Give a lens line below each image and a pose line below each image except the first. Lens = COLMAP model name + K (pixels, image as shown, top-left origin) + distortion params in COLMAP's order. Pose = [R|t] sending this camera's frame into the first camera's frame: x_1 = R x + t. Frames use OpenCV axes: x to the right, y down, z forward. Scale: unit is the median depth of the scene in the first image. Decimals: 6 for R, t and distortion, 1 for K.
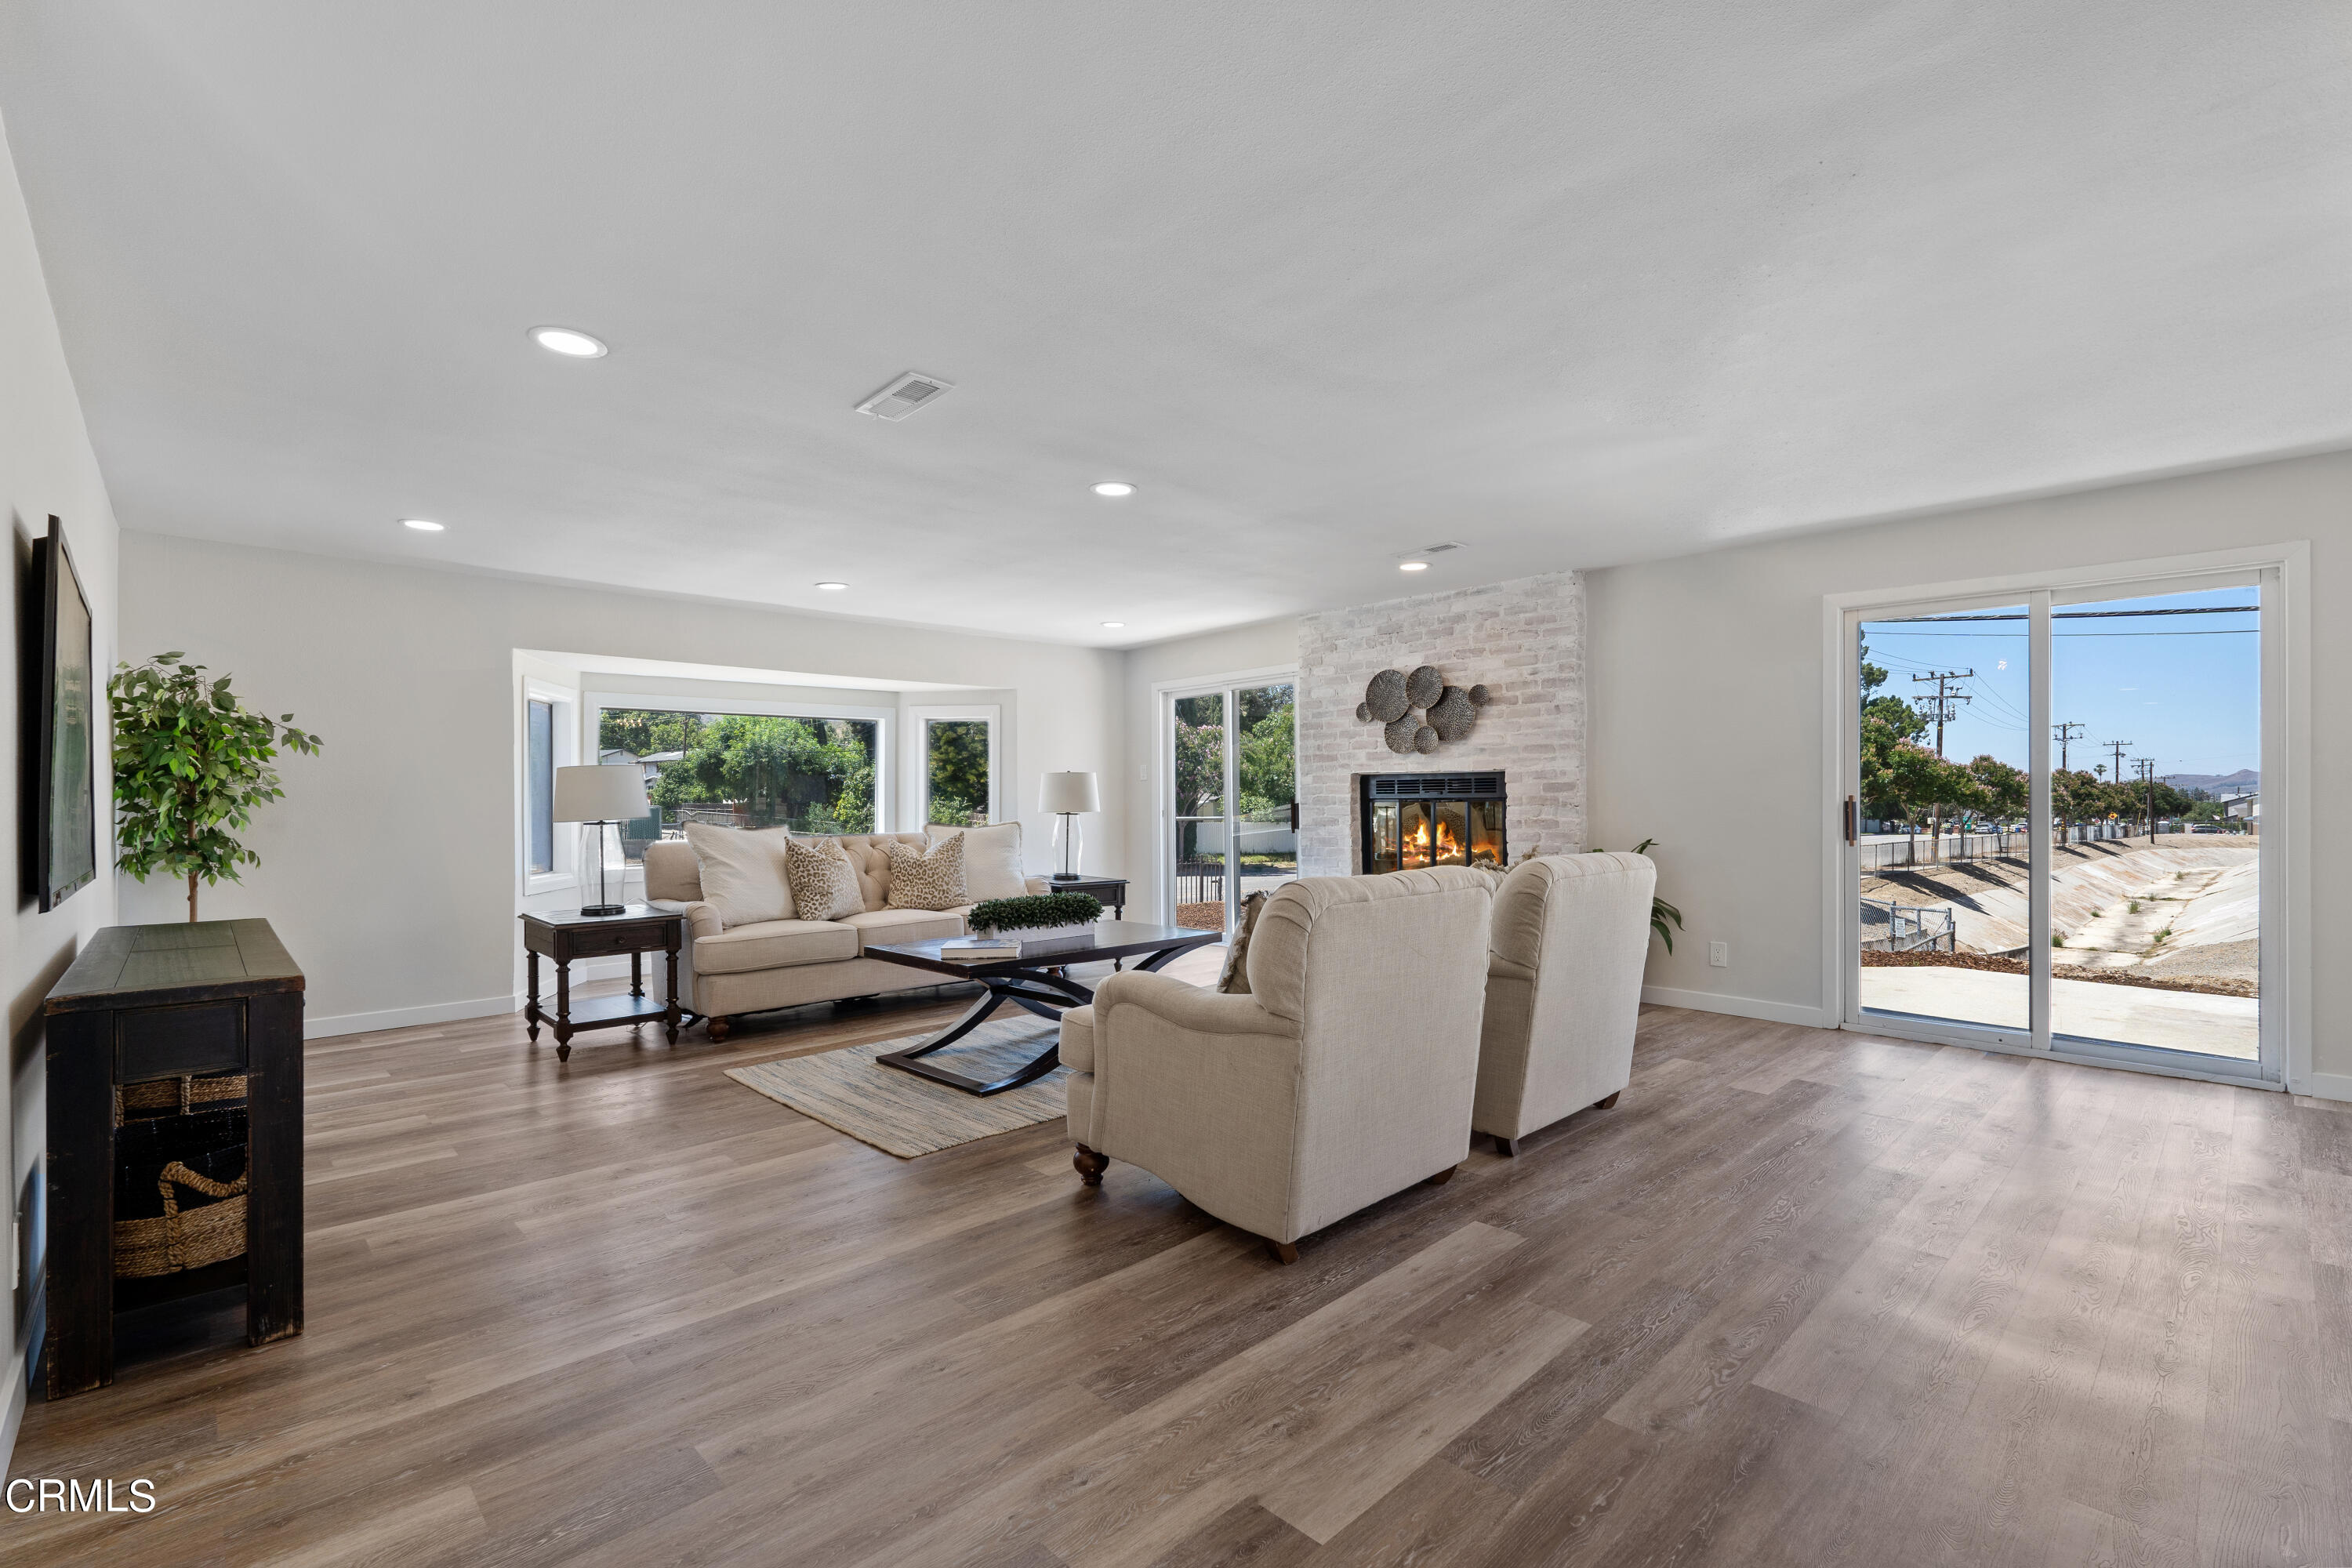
lens RADIAL K [[1036.5, 0, 1174.9], [0, 1036.5, 807.0], [0, 0, 1]] dist [-0.003314, 0.000534]
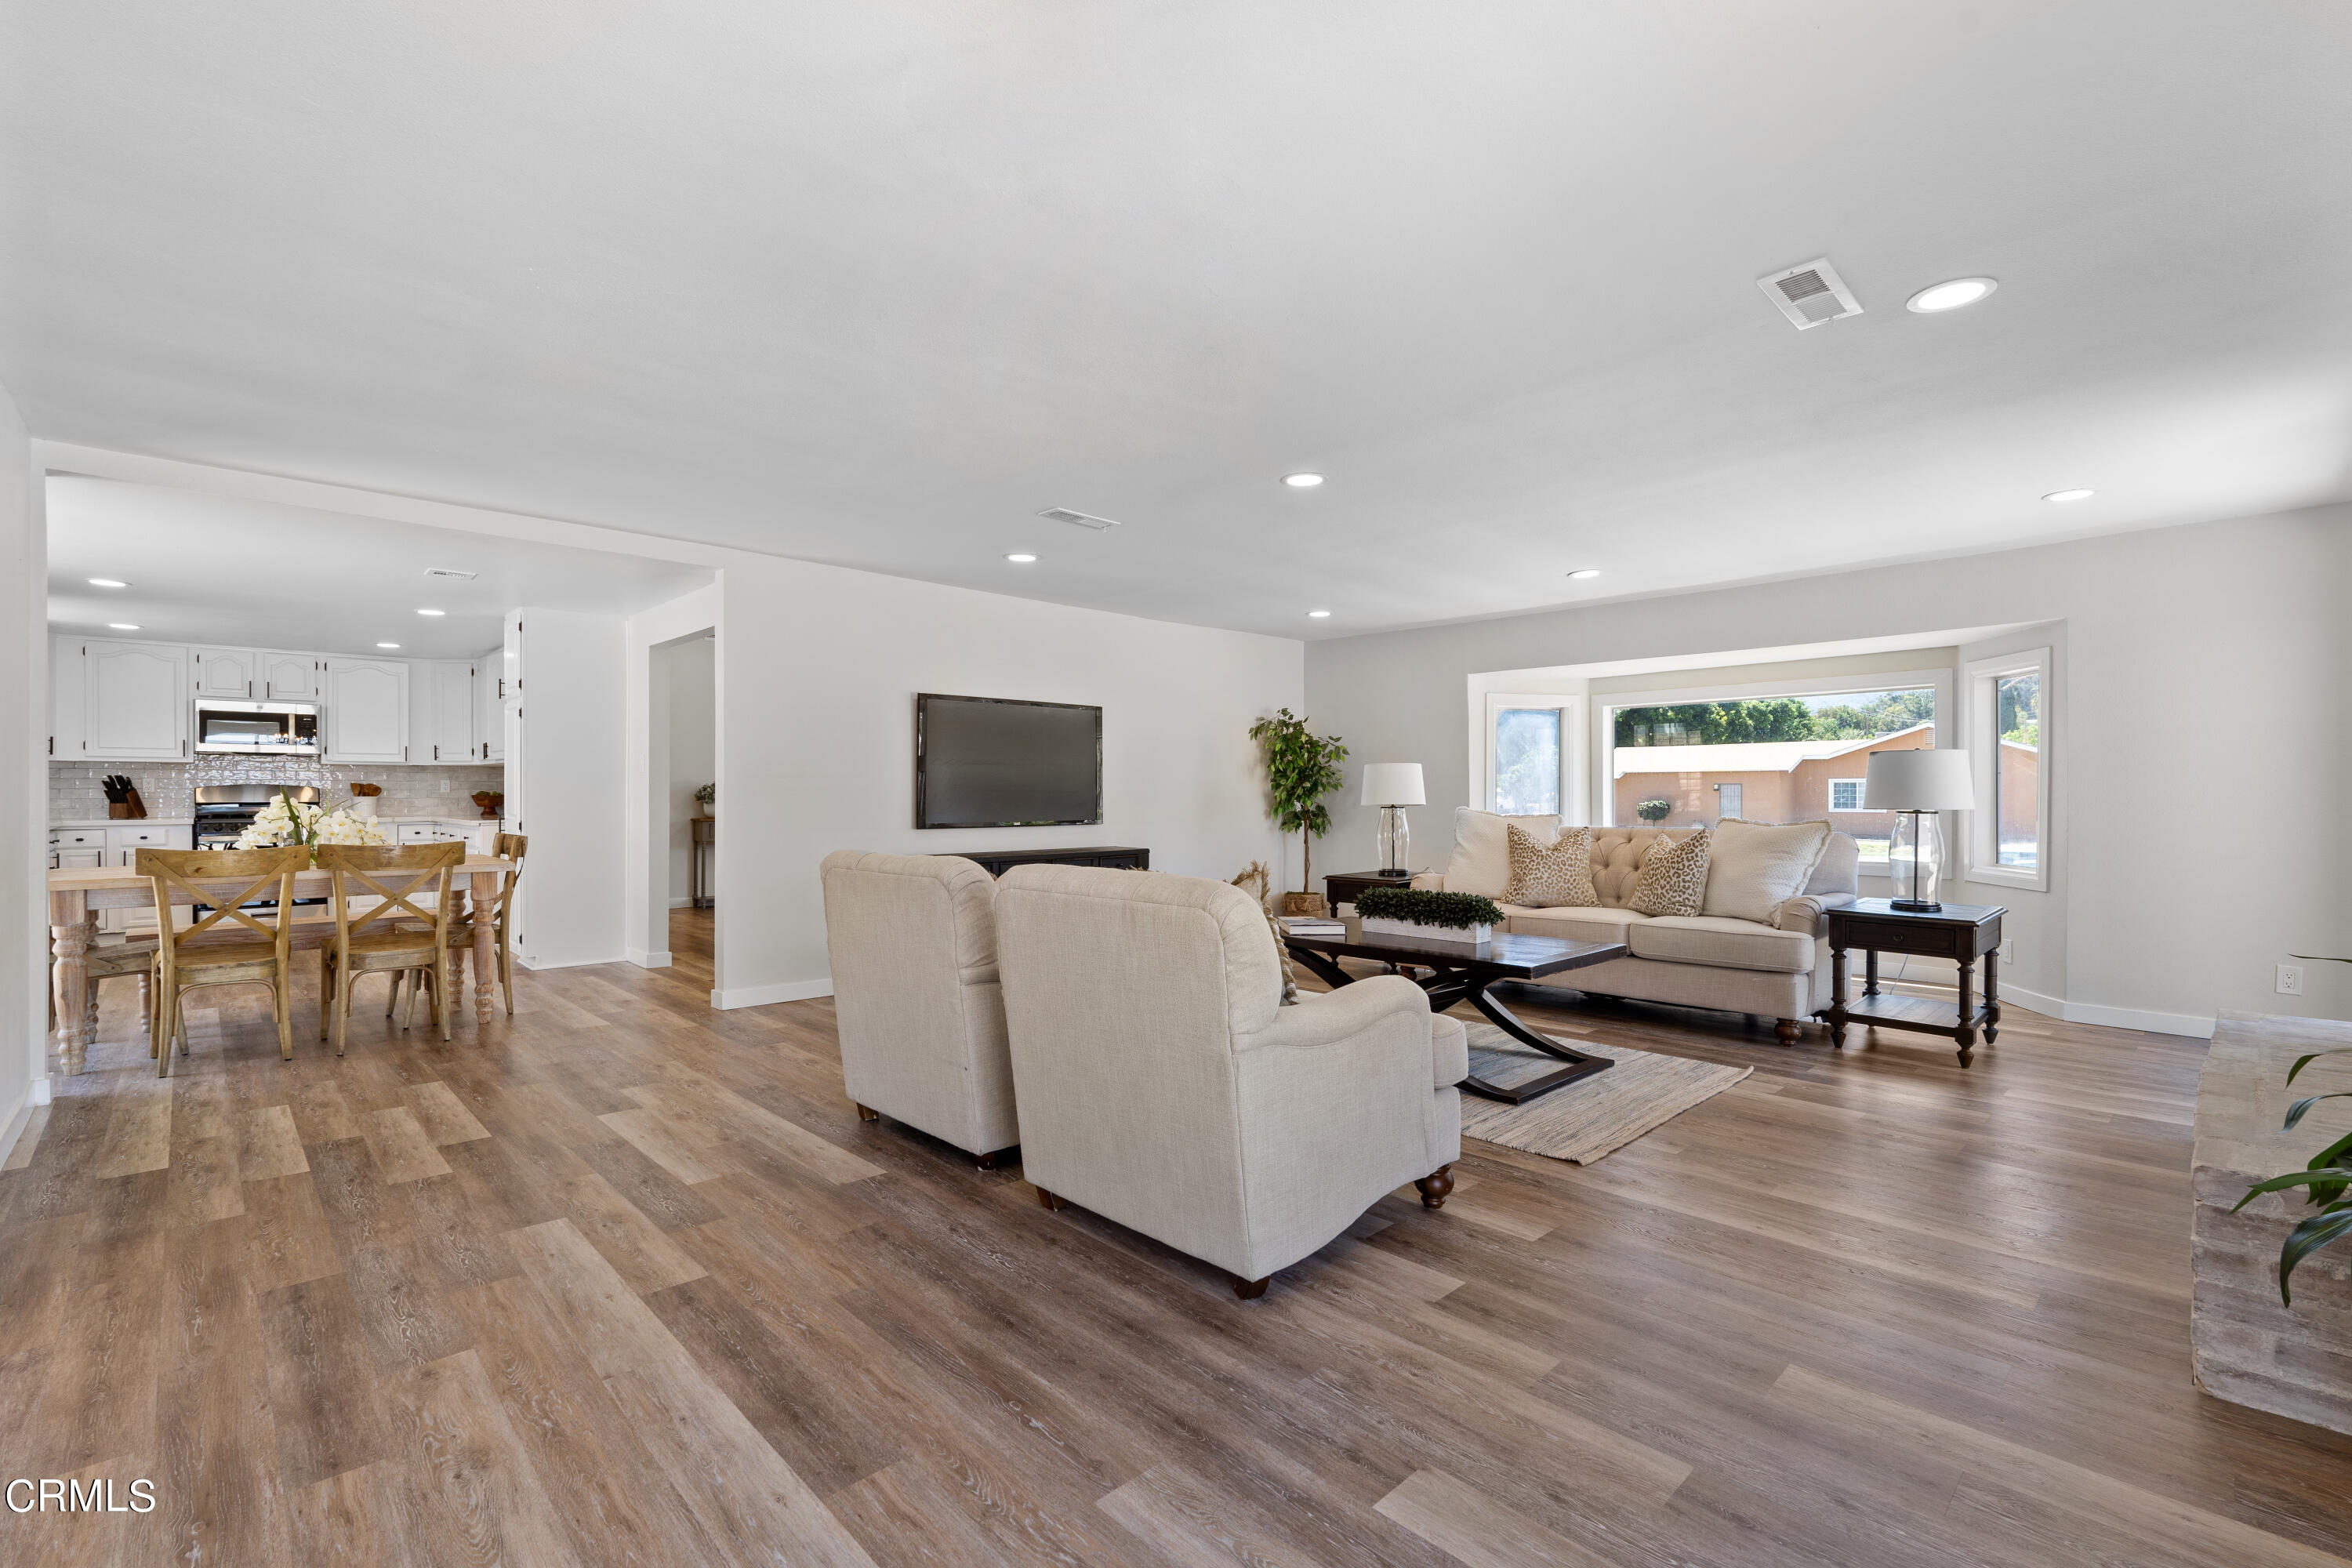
lens RADIAL K [[1036.5, 0, 1192.9], [0, 1036.5, 793.0], [0, 0, 1]] dist [-0.003314, 0.000534]
pose [[0.011280, 0.006499, -0.999915, 0.614525], [-0.004877, 0.999967, 0.006444, -0.007694], [0.999924, 0.004804, 0.011311, 0.574202]]
